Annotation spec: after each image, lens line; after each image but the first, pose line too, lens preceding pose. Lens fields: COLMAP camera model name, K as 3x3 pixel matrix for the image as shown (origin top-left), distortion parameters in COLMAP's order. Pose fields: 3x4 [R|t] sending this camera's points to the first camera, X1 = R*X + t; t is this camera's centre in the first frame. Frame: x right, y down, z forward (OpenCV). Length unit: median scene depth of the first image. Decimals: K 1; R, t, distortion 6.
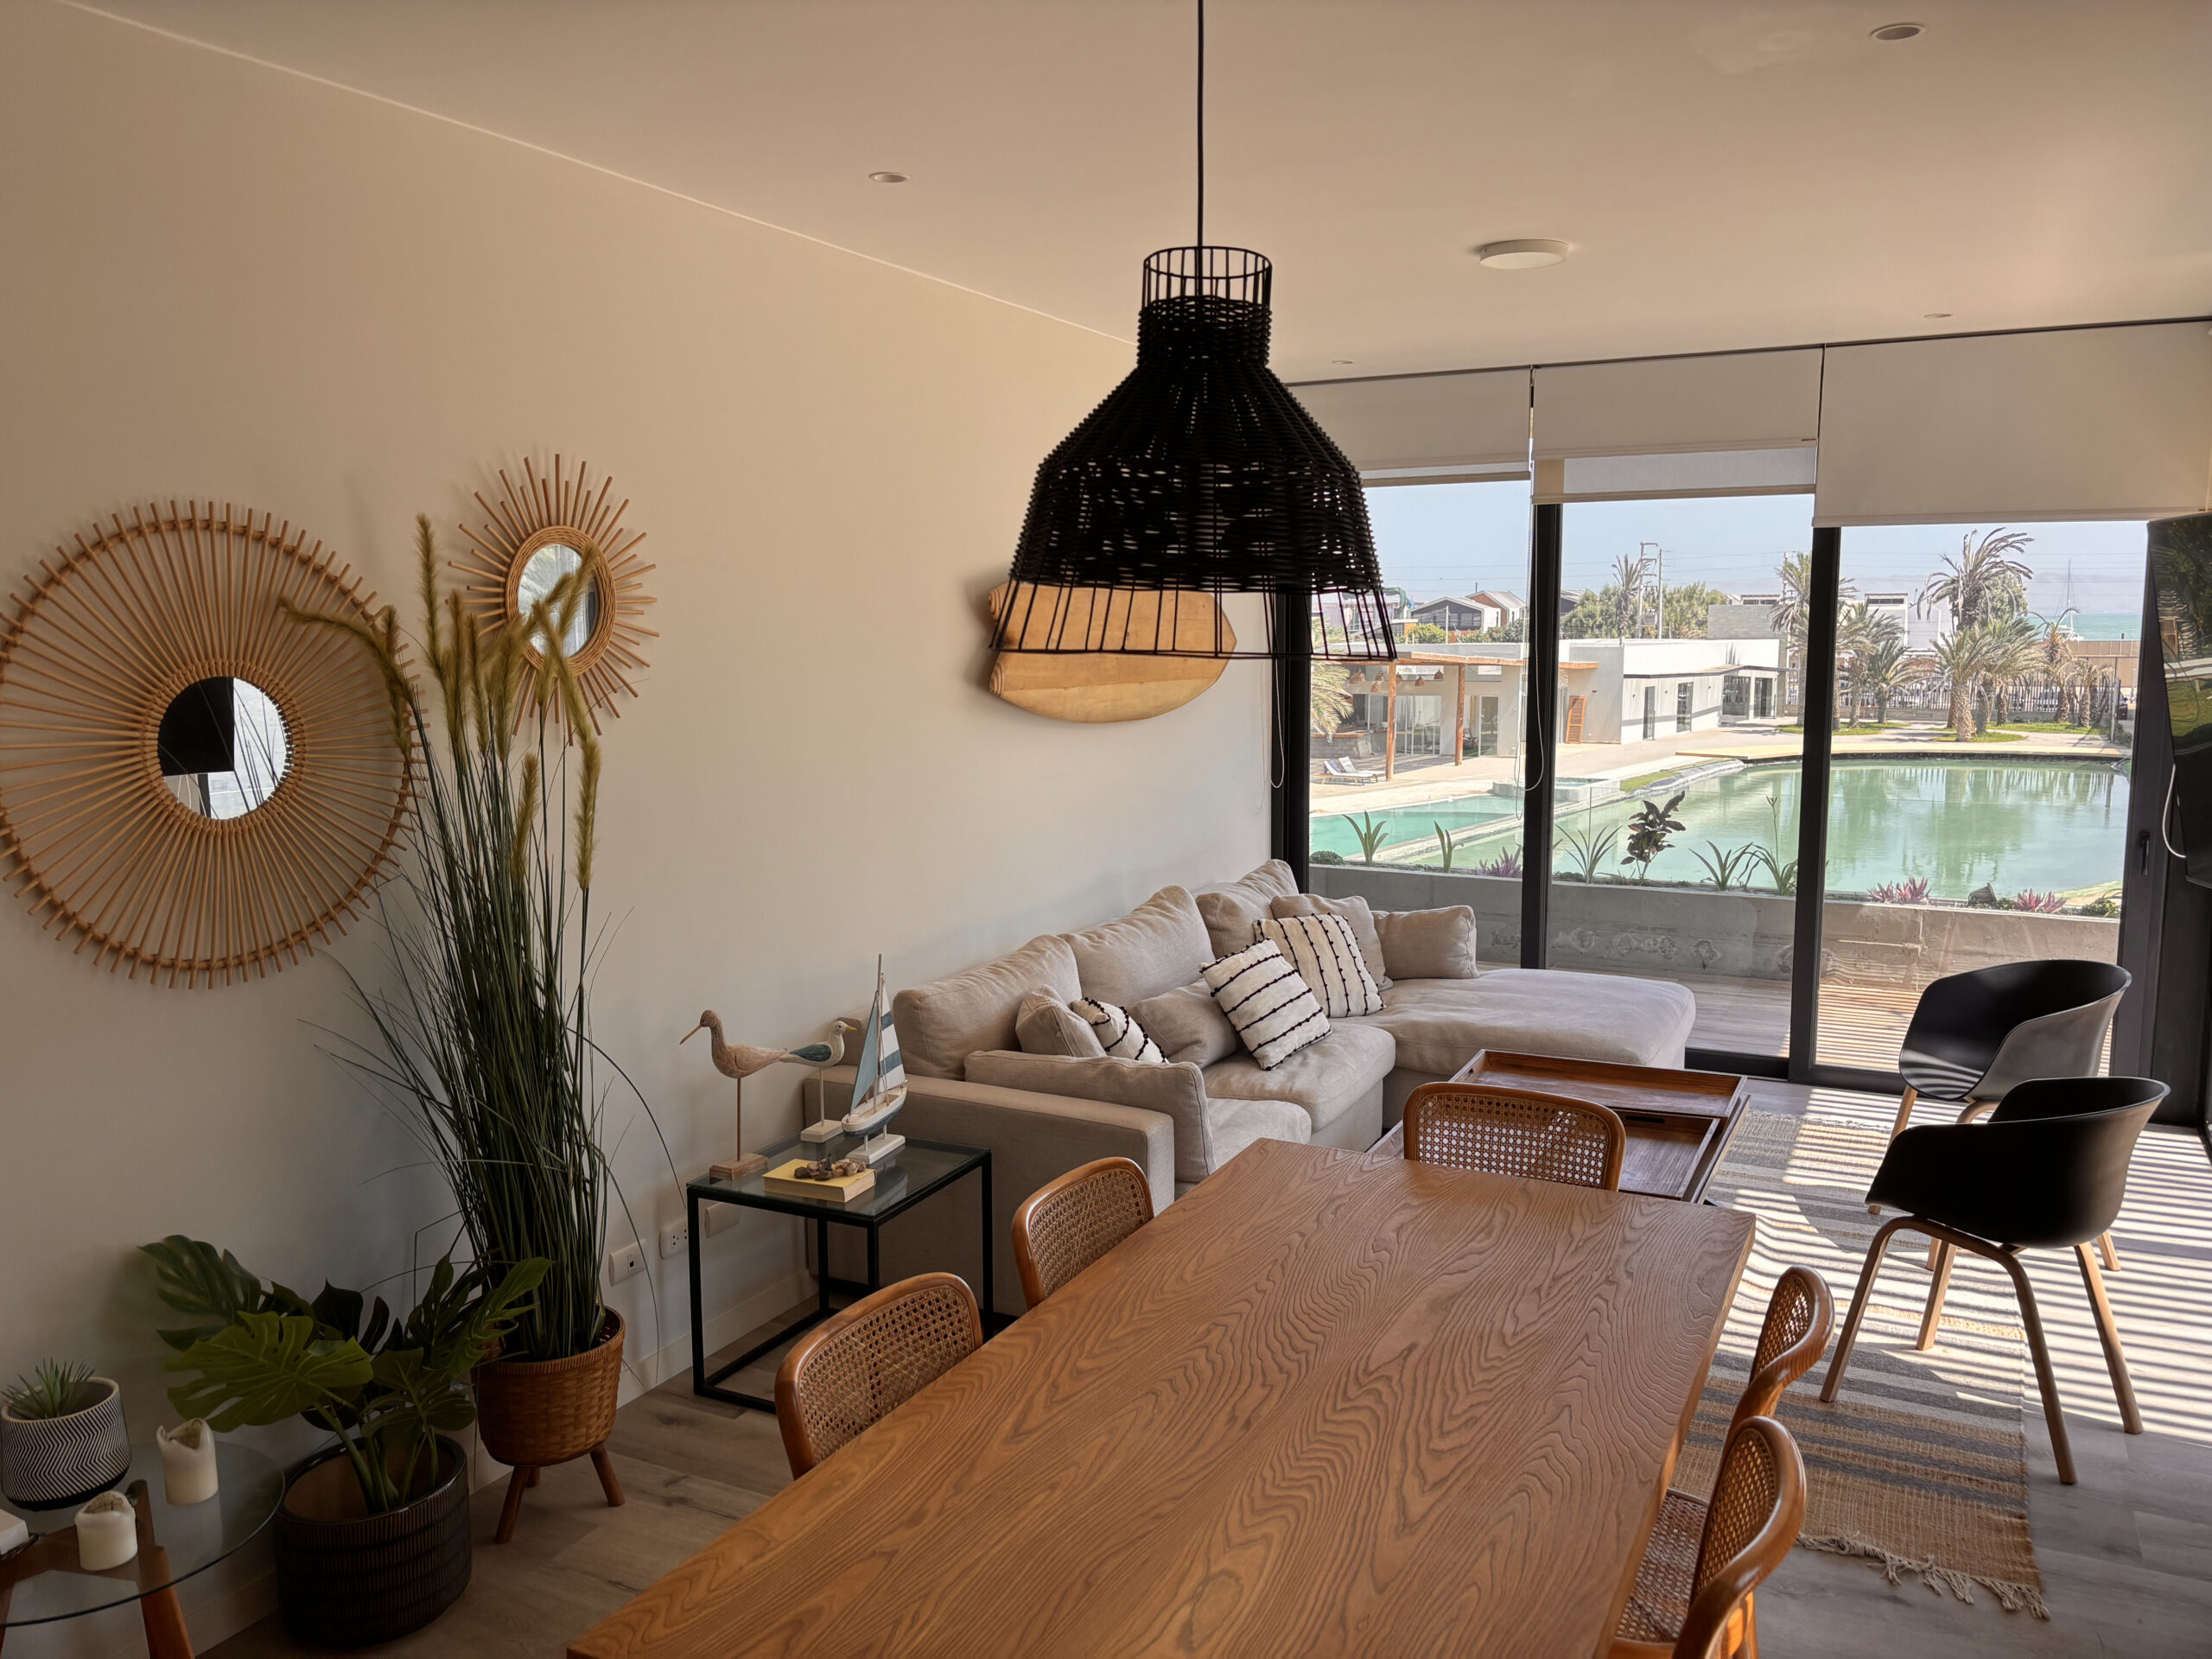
lens RADIAL K [[1665.4, 0, 1118.8], [0, 1665.4, 832.8], [0, 0, 1]] dist [0.067629, -0.069545]
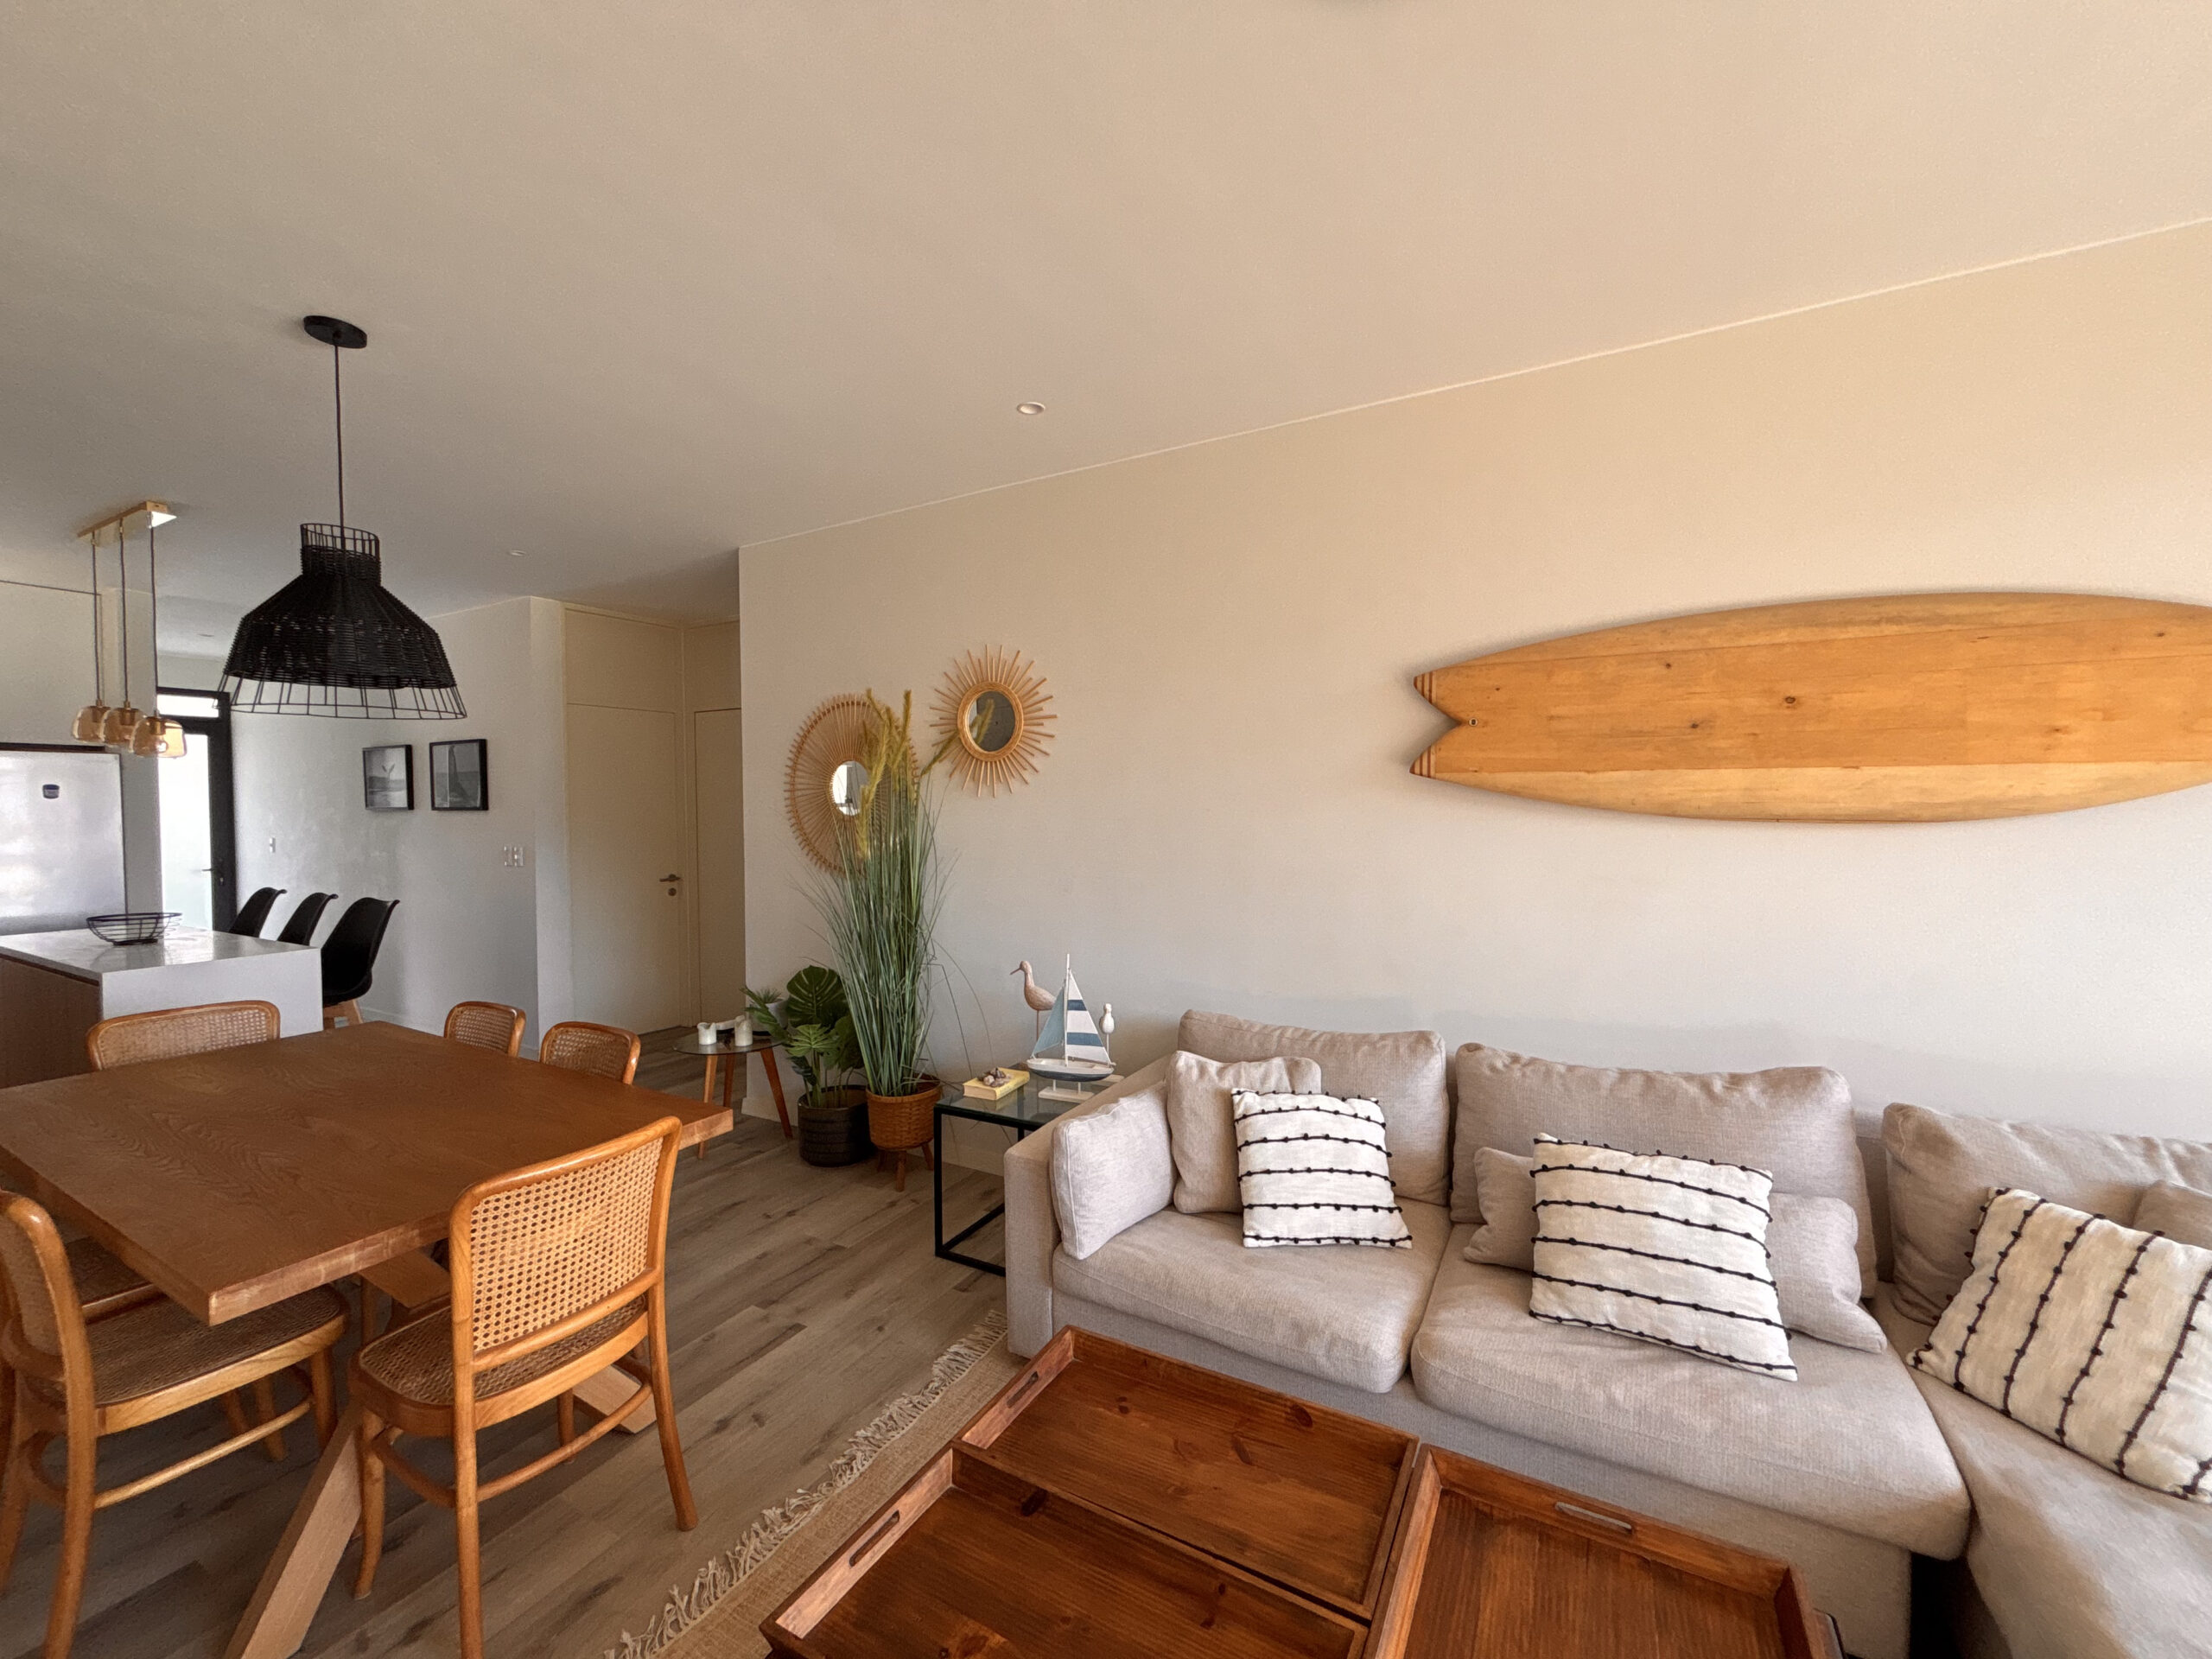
lens RADIAL K [[899.3, 0, 1103.1], [0, 899.3, 823.6], [0, 0, 1]] dist [-0.000207, 0.000509]
pose [[-0.051296, 0.022614, -0.998427, 0.422434], [-0.122534, 0.992047, 0.028765, -0.043214], [0.991138, 0.123817, -0.048118, 0.751058]]
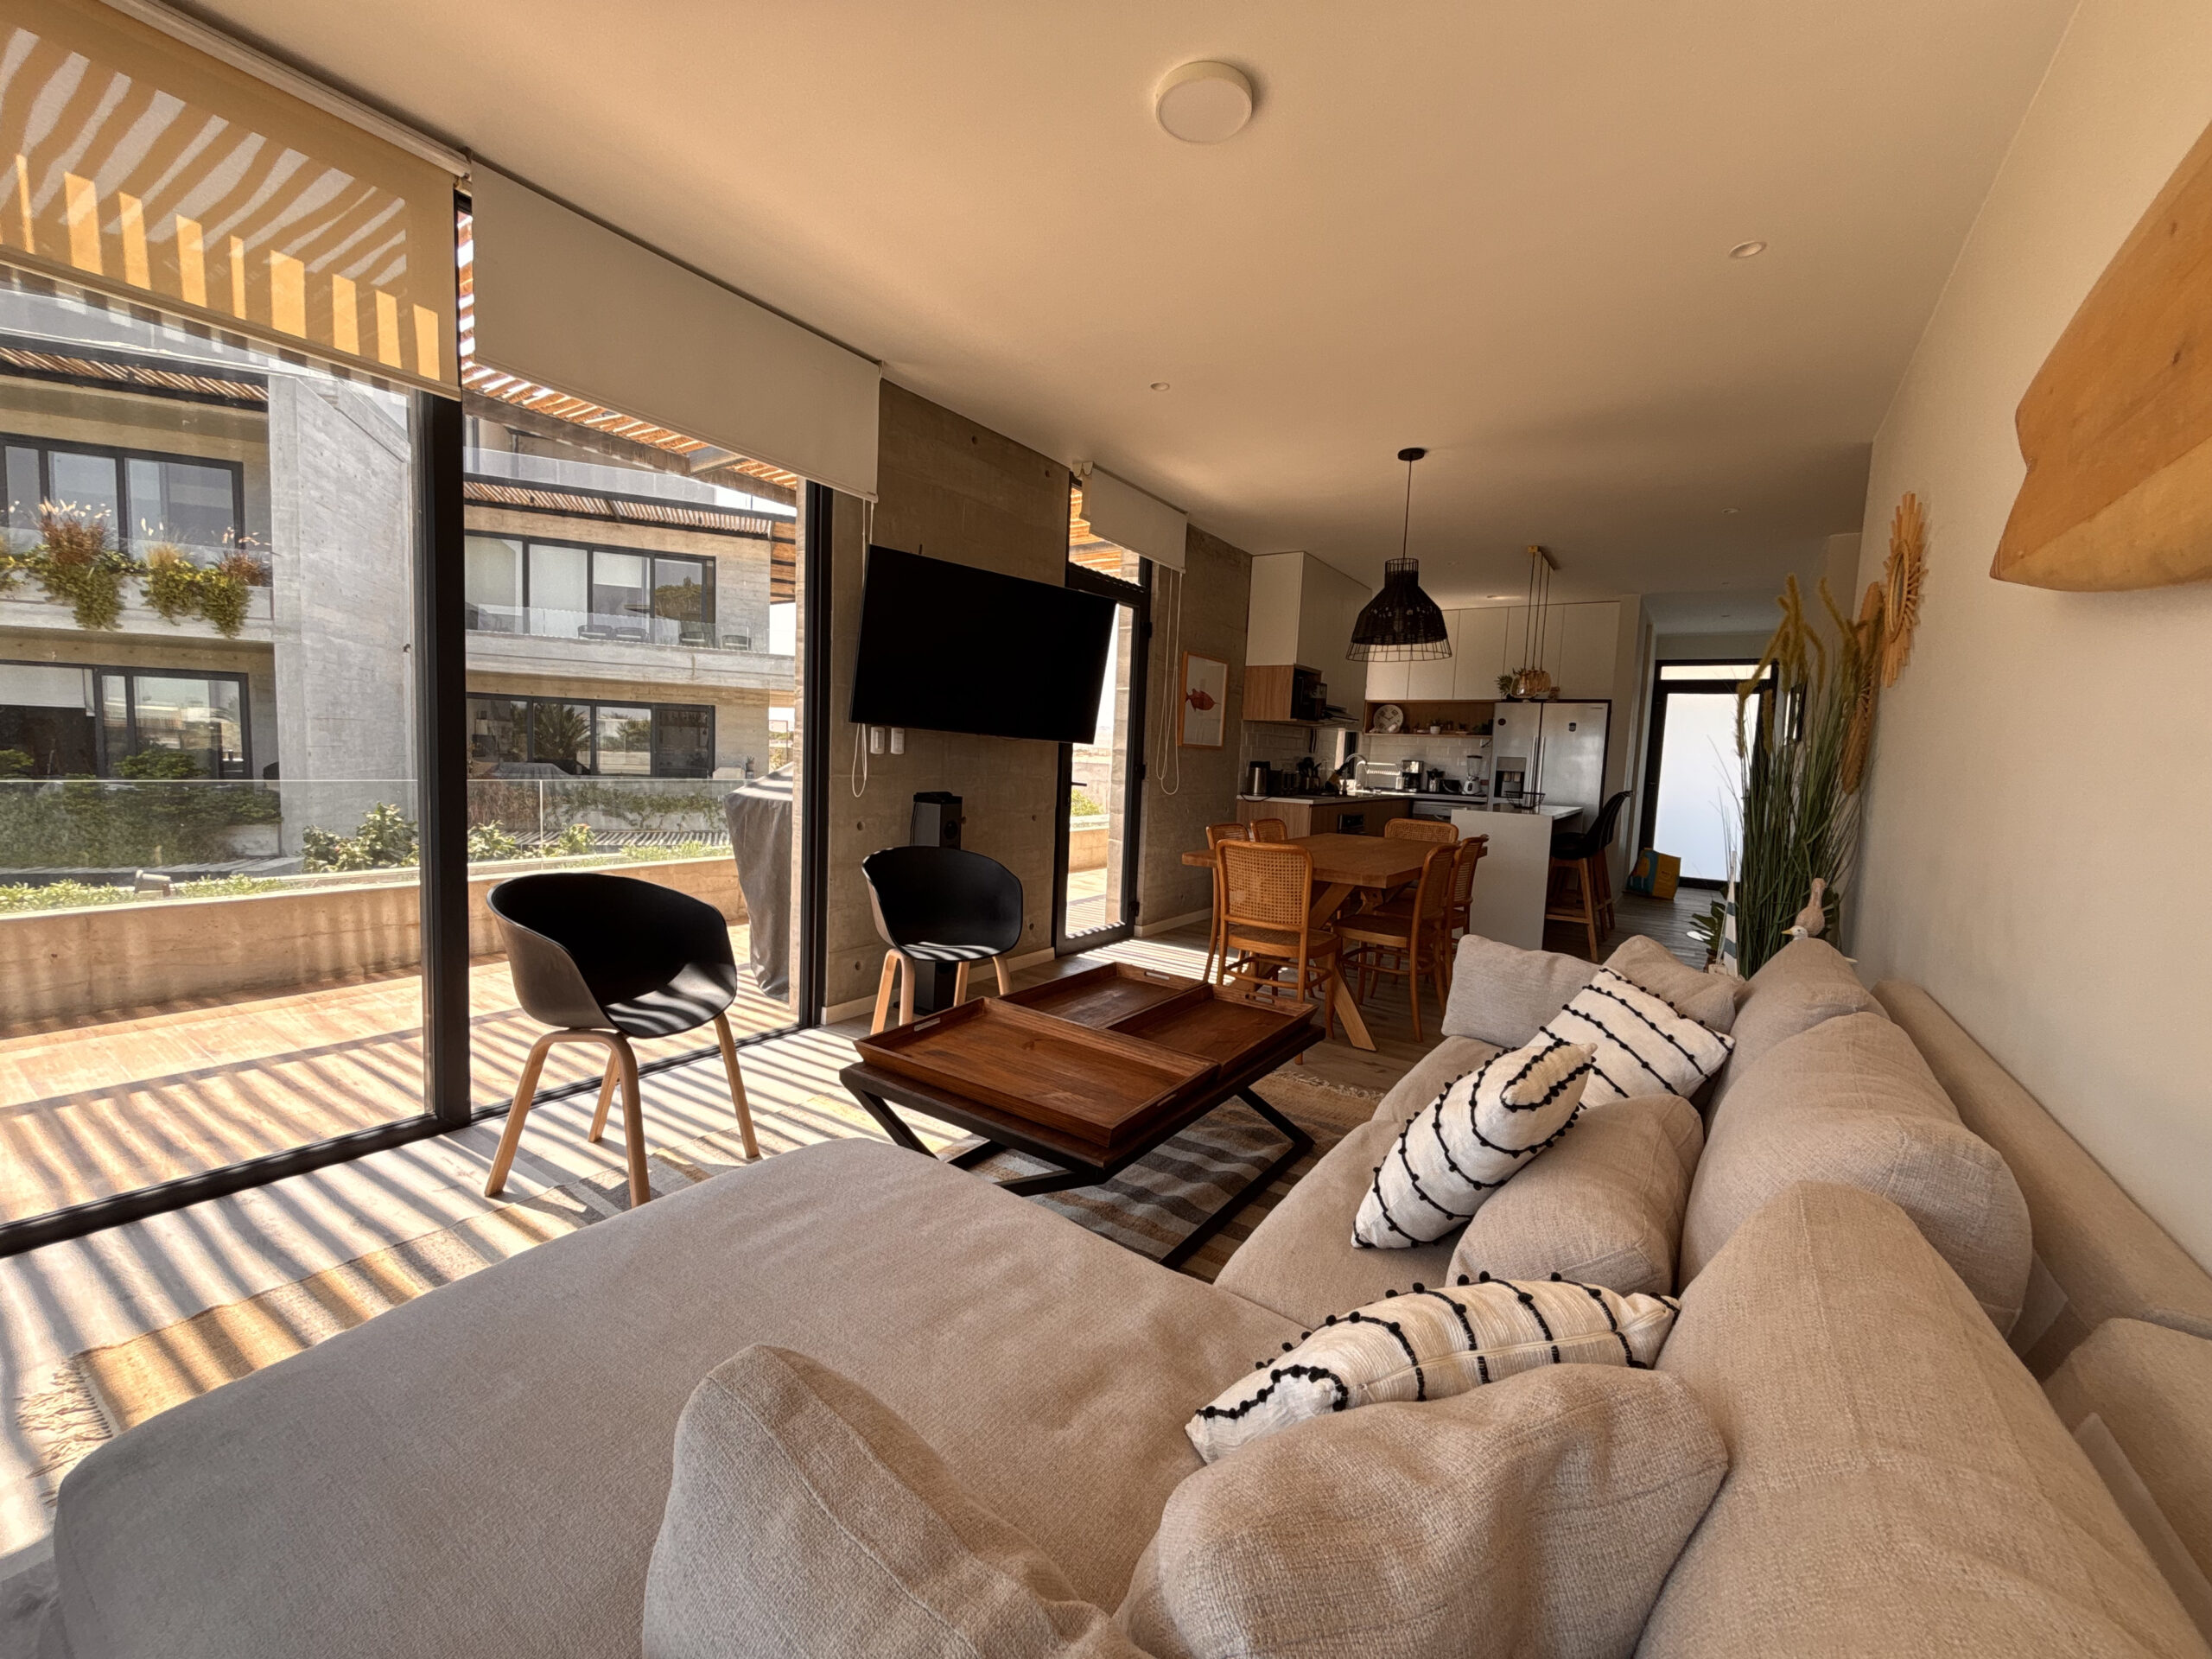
lens RADIAL K [[899.3, 0, 1103.1], [0, 899.3, 823.6], [0, 0, 1]] dist [-0.000207, 0.000509]
pose [[-0.990882, -0.050142, 0.125056, 0.171410], [-0.023431, 0.978158, 0.206538, -0.053818], [-0.132681, 0.201725, -0.970414, 1.222576]]
